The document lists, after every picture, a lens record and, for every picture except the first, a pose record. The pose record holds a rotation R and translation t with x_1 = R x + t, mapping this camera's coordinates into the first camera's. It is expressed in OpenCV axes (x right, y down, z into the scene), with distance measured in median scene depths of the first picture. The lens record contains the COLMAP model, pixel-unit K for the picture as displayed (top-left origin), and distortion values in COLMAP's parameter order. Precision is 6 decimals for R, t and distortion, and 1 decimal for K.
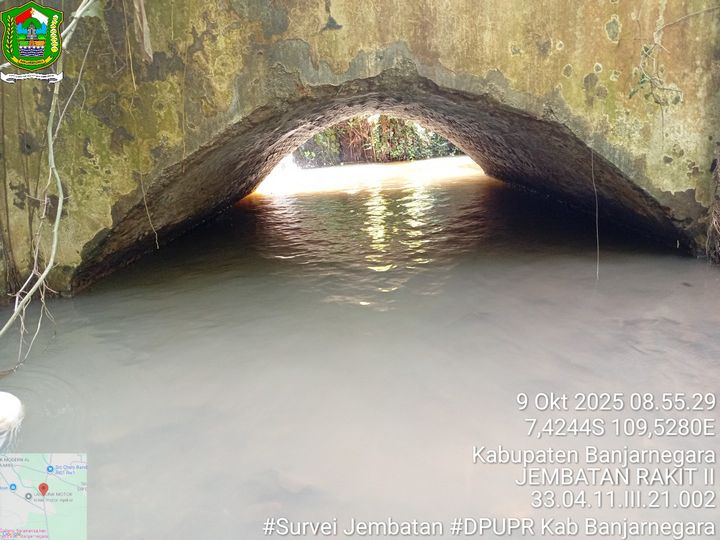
lens RADIAL K [[569.9, 0, 360.0], [0, 569.9, 270.0], [0, 0, 1]] dist [-0.013174, 0.002125]
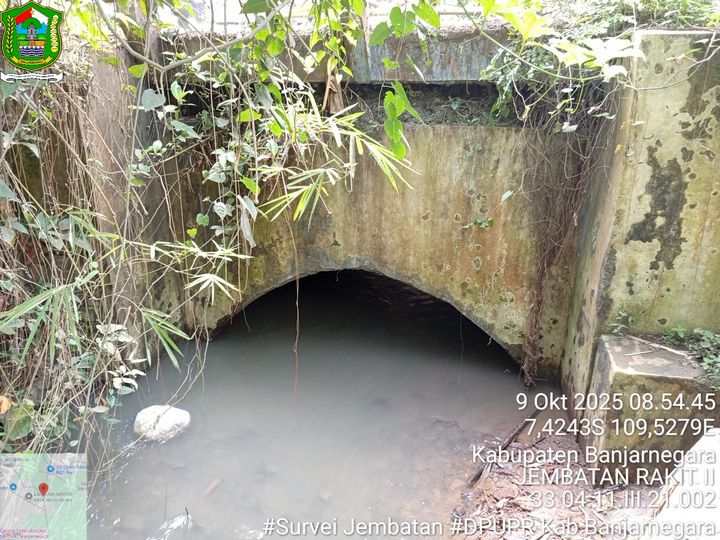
lens RADIAL K [[560.7, 0, 360.0], [0, 560.7, 270.0], [0, 0, 1]] dist [0.091067, -0.174187]
pose [[0.967118, 0.142033, -0.210970, 0.454109], [-0.111924, 0.982569, 0.148429, -0.620498], [0.228375, -0.119936, 0.966157, -0.902854]]
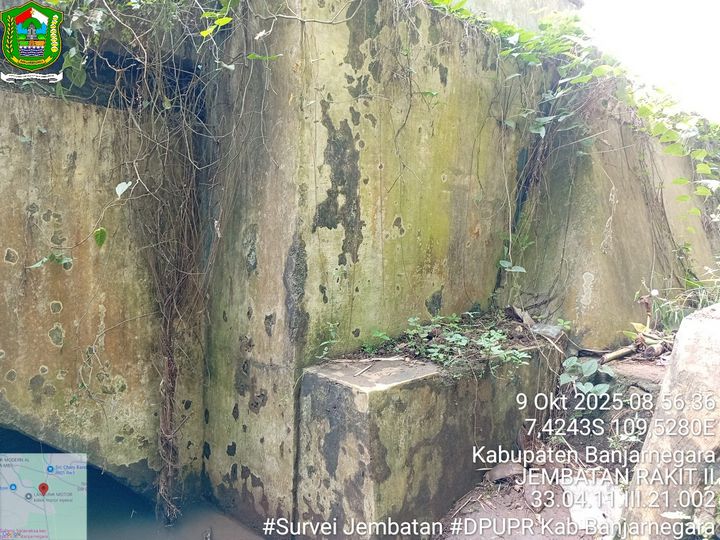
lens RADIAL K [[560.7, 0, 360.0], [0, 560.7, 270.0], [0, 0, 1]] dist [0.091067, -0.174187]
pose [[0.750656, 0.020537, 0.660375, 0.155747], [0.107769, 0.982324, -0.153051, -0.308643], [-0.651845, 0.186057, 0.735174, -0.204969]]
